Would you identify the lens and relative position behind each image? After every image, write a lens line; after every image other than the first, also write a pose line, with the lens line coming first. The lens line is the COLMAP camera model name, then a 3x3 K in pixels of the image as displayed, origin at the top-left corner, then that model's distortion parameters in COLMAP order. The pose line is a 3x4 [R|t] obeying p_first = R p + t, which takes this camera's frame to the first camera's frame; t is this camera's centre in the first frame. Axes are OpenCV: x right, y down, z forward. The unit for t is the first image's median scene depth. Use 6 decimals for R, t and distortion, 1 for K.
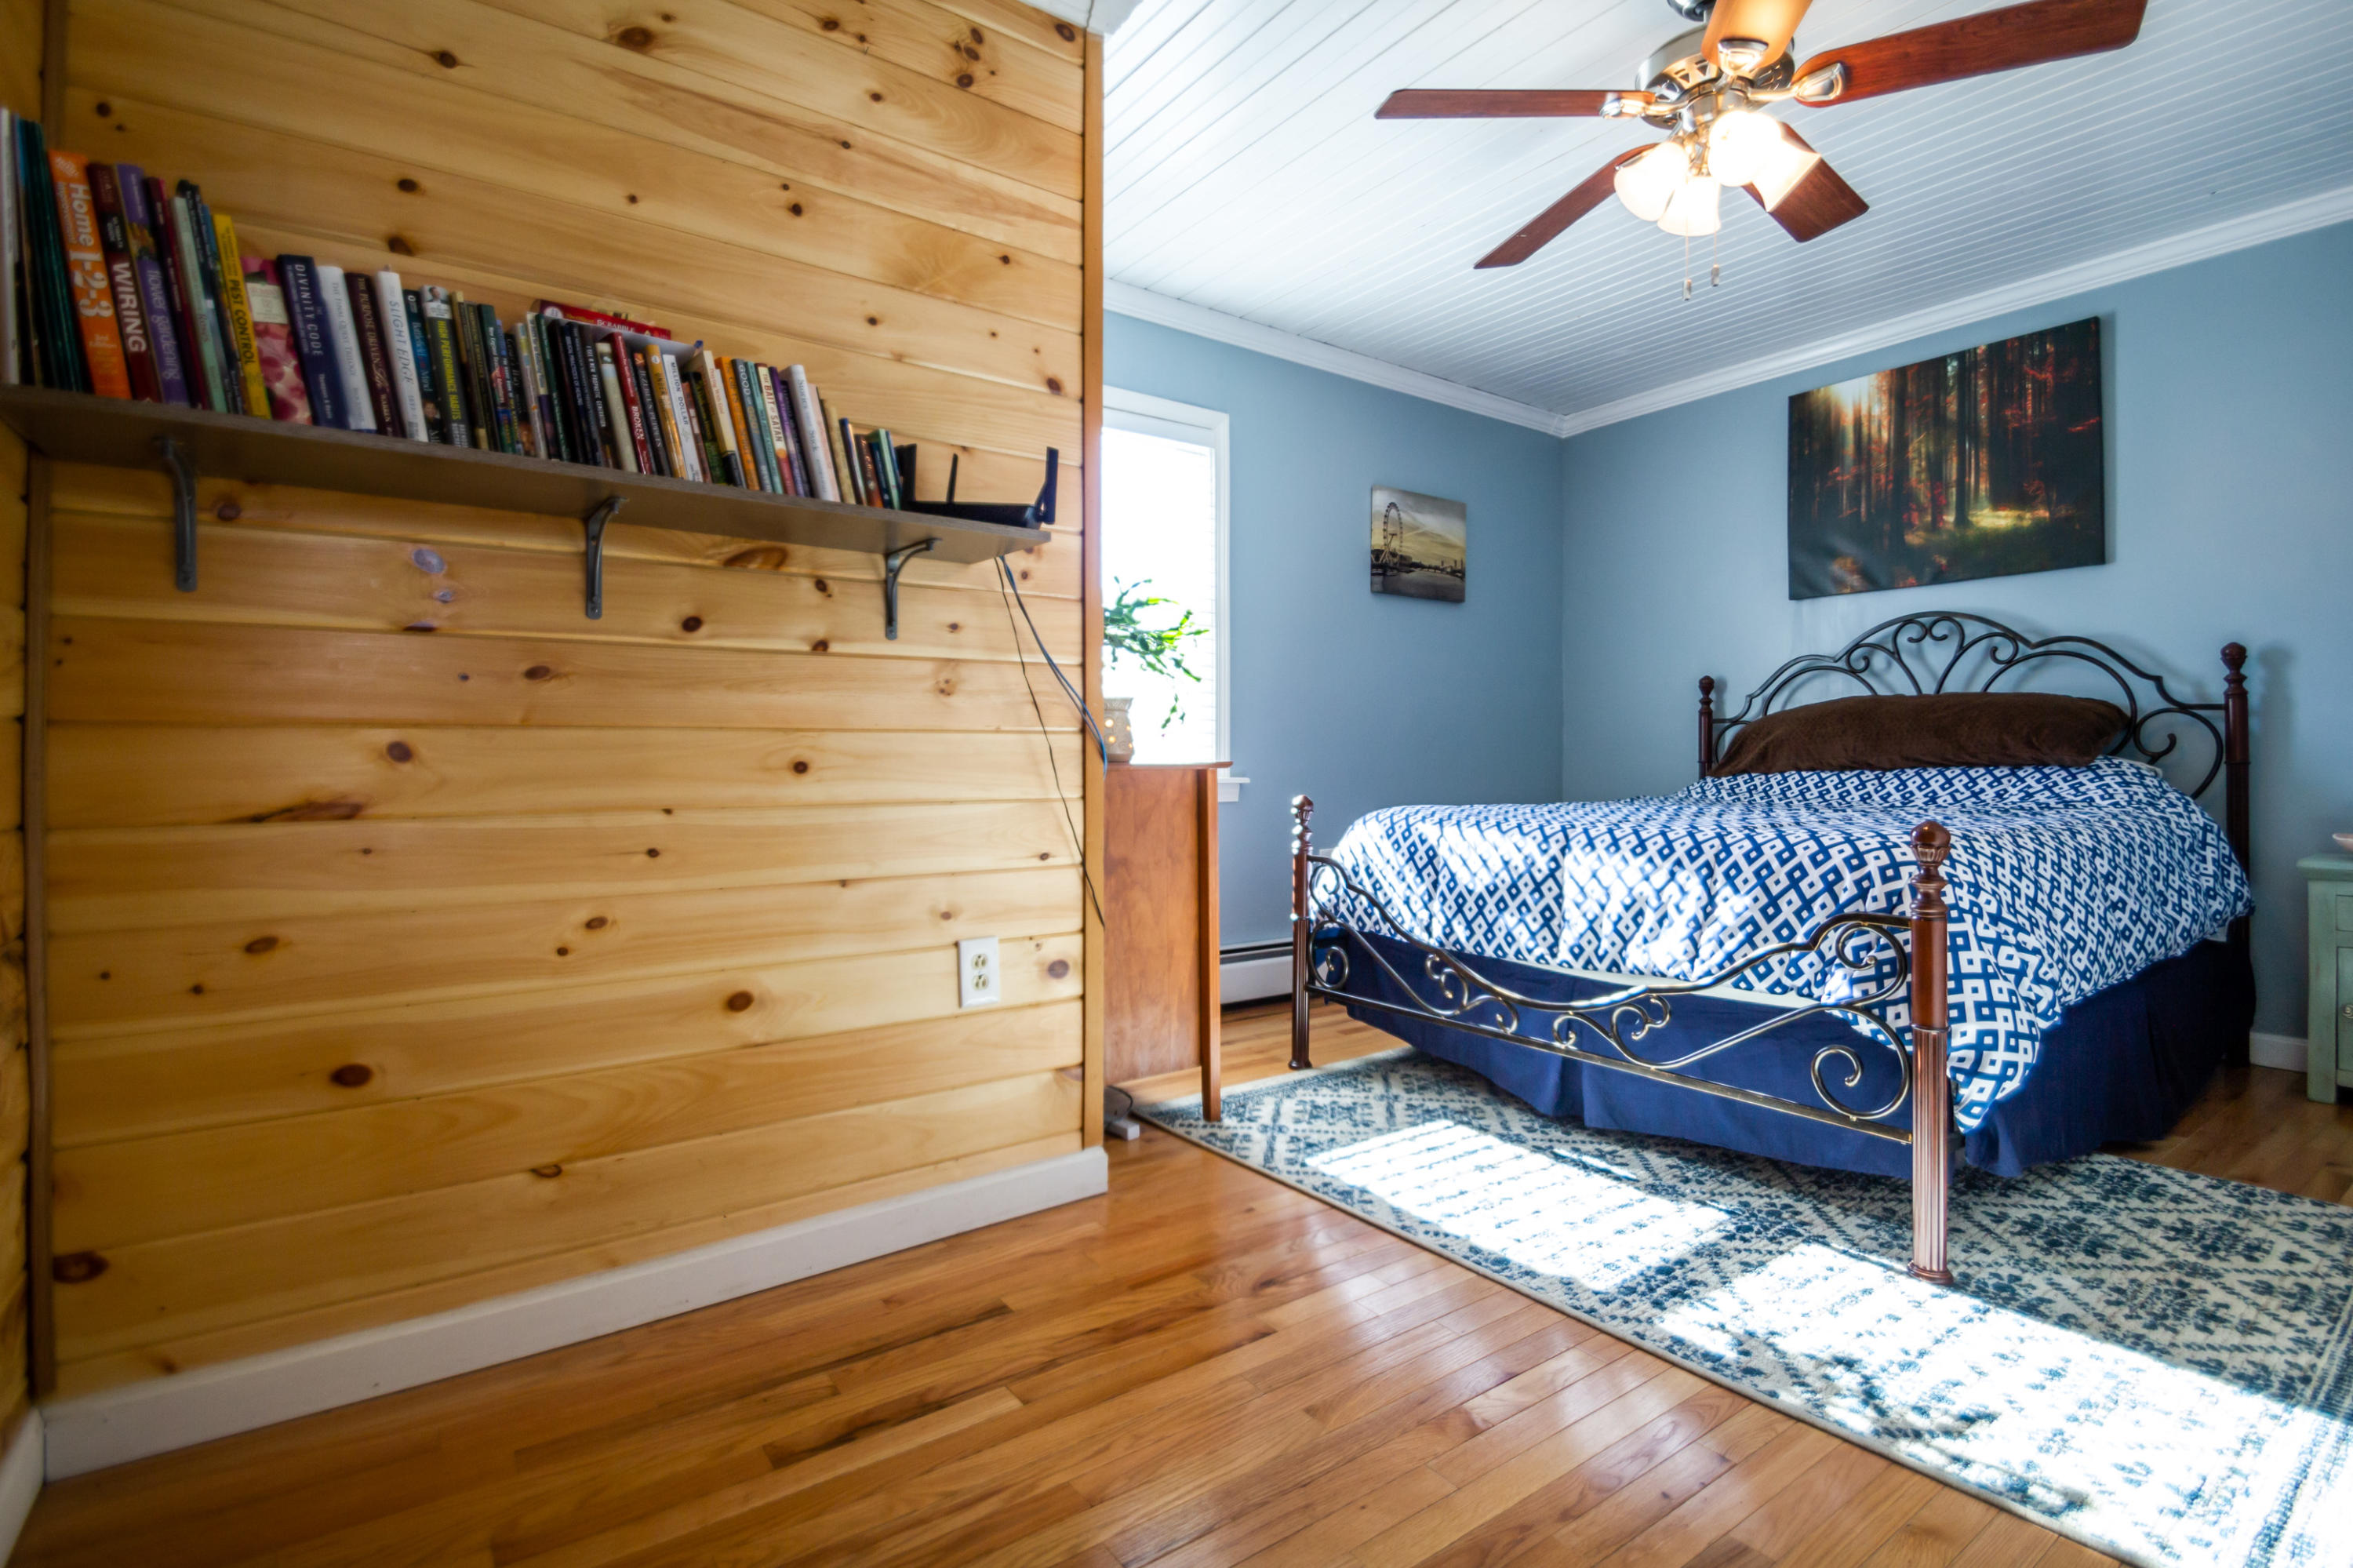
lens RADIAL K [[1127.5, 0, 1177.6], [0, 1127.5, 754.4], [0, 0, 1]] dist [0.000070, -0.000466]
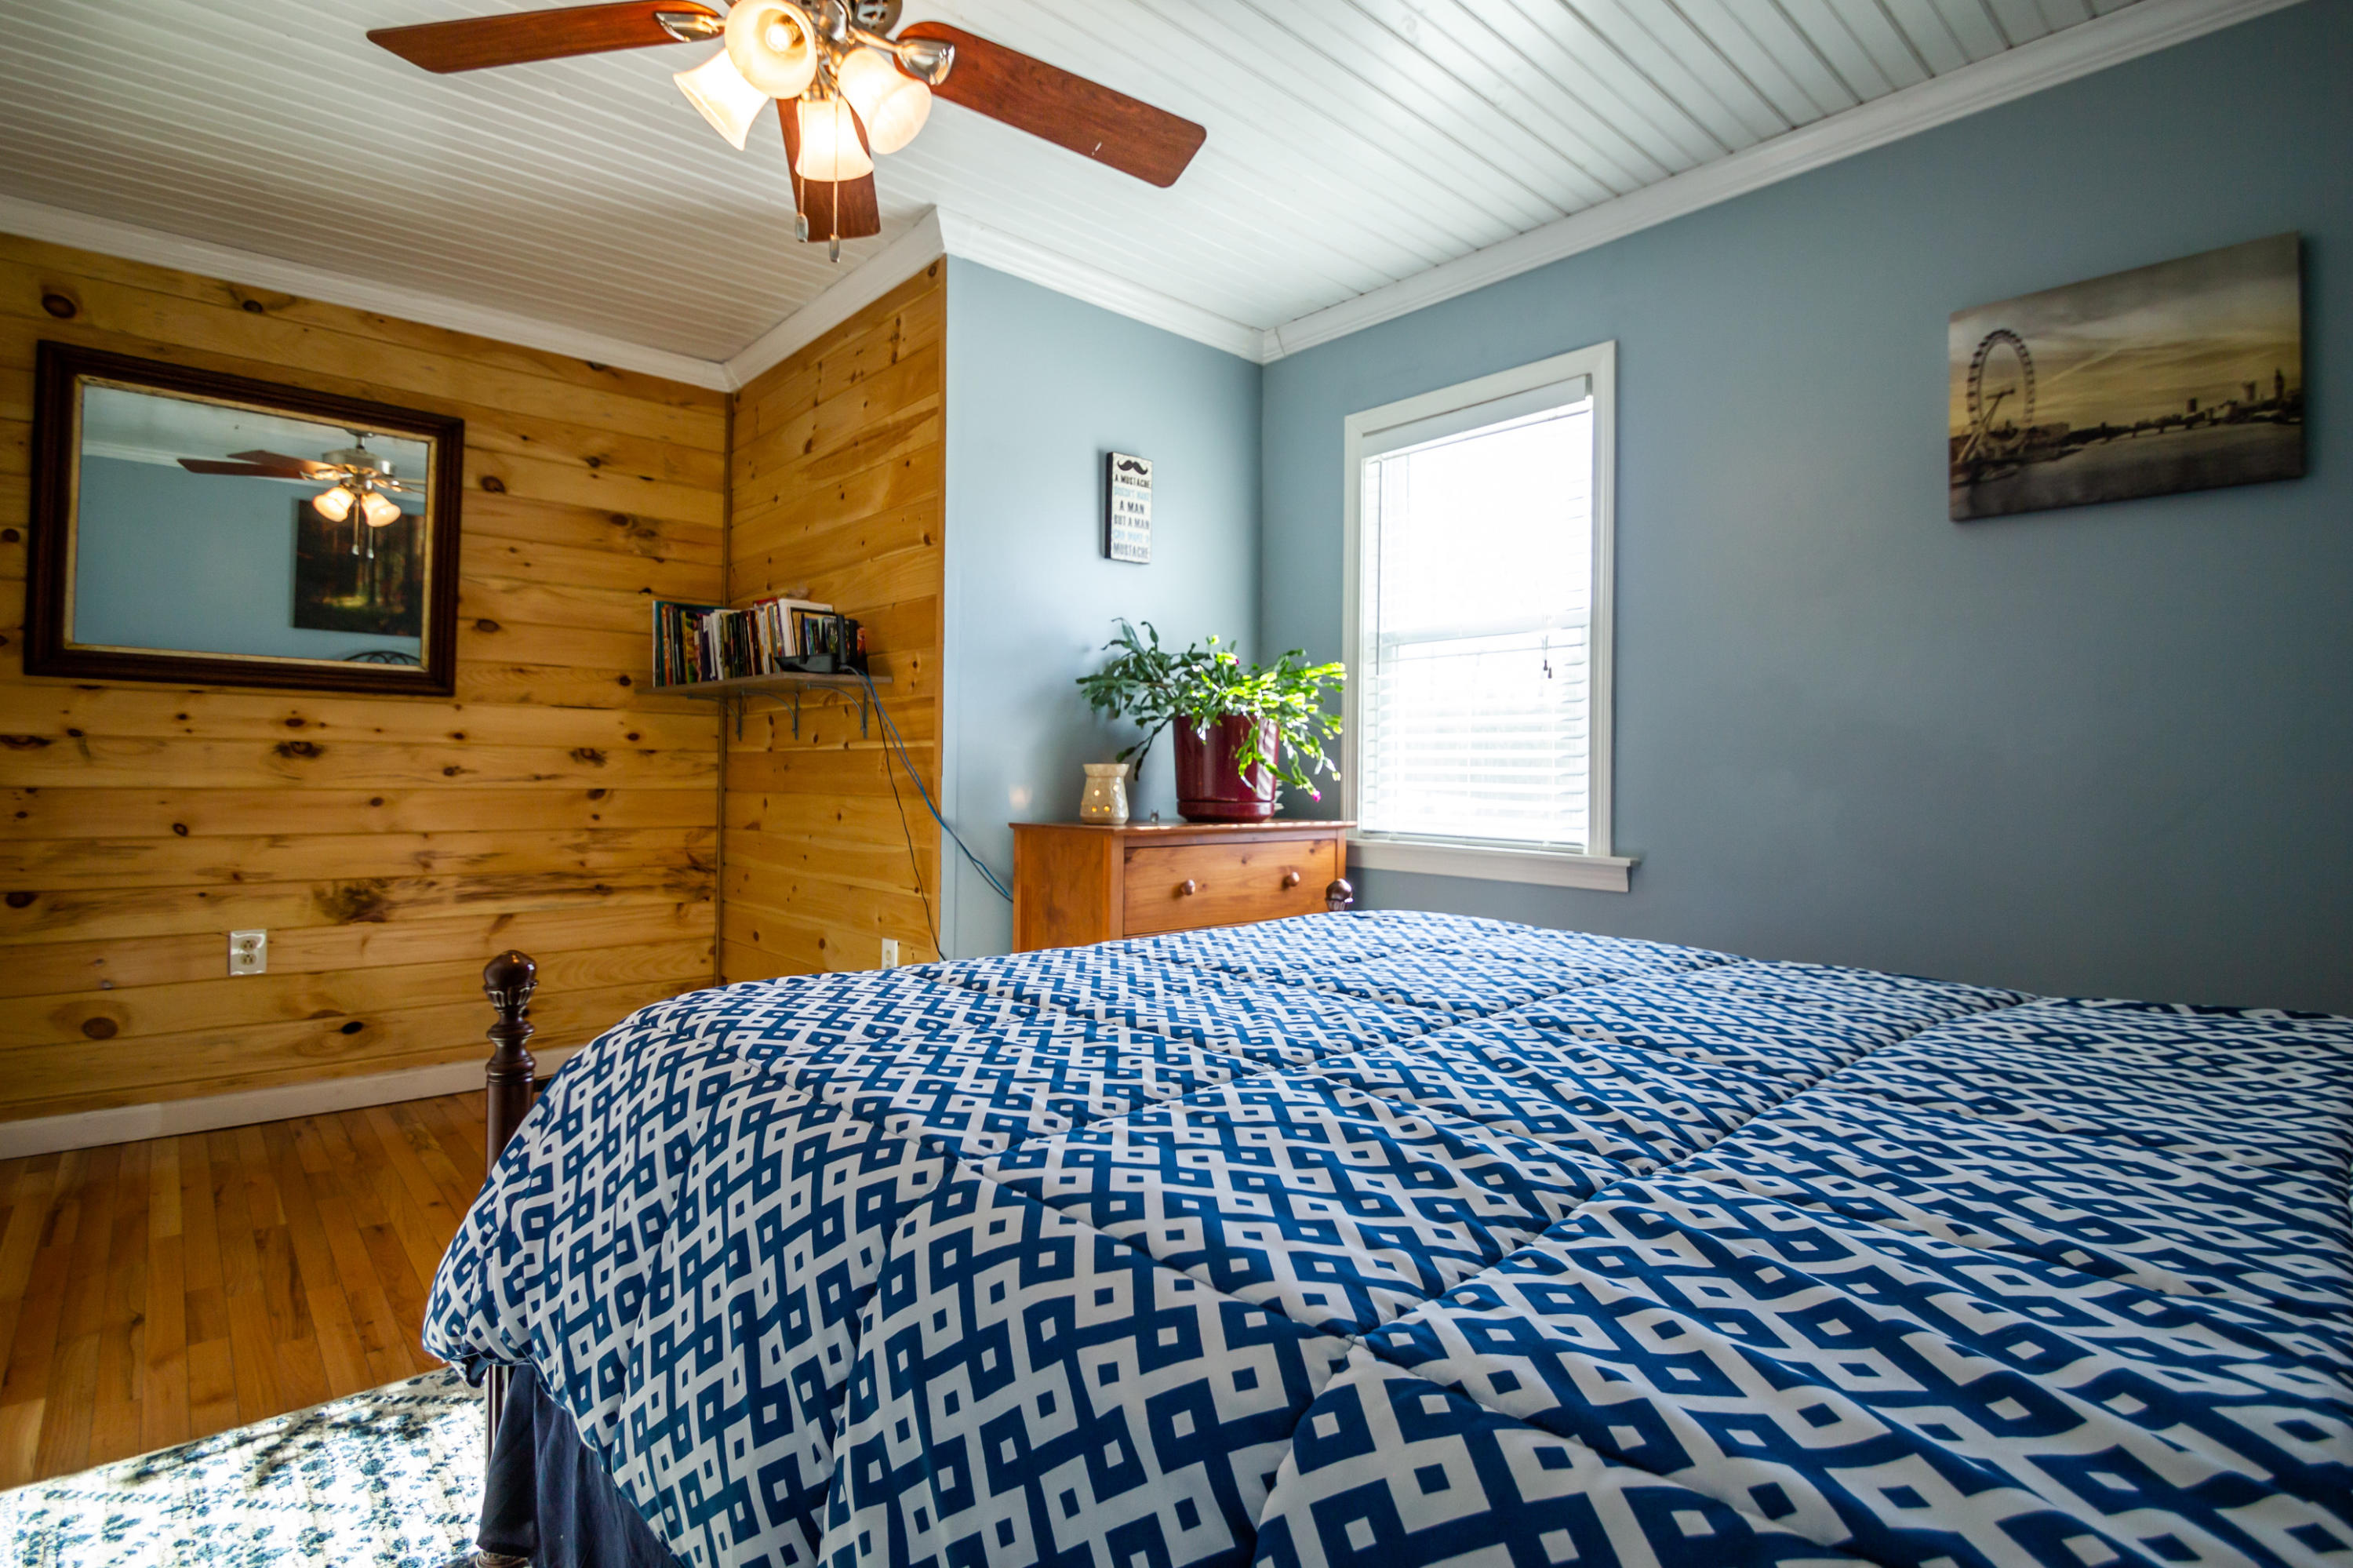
lens RADIAL K [[1127.5, 0, 1177.6], [0, 1127.5, 754.4], [0, 0, 1]] dist [0.000070, -0.000466]
pose [[0.106961, -0.018816, -0.994085, 0.976423], [-0.009549, 0.999755, -0.019951, -0.037299], [0.994217, 0.011627, 0.106755, 0.903927]]
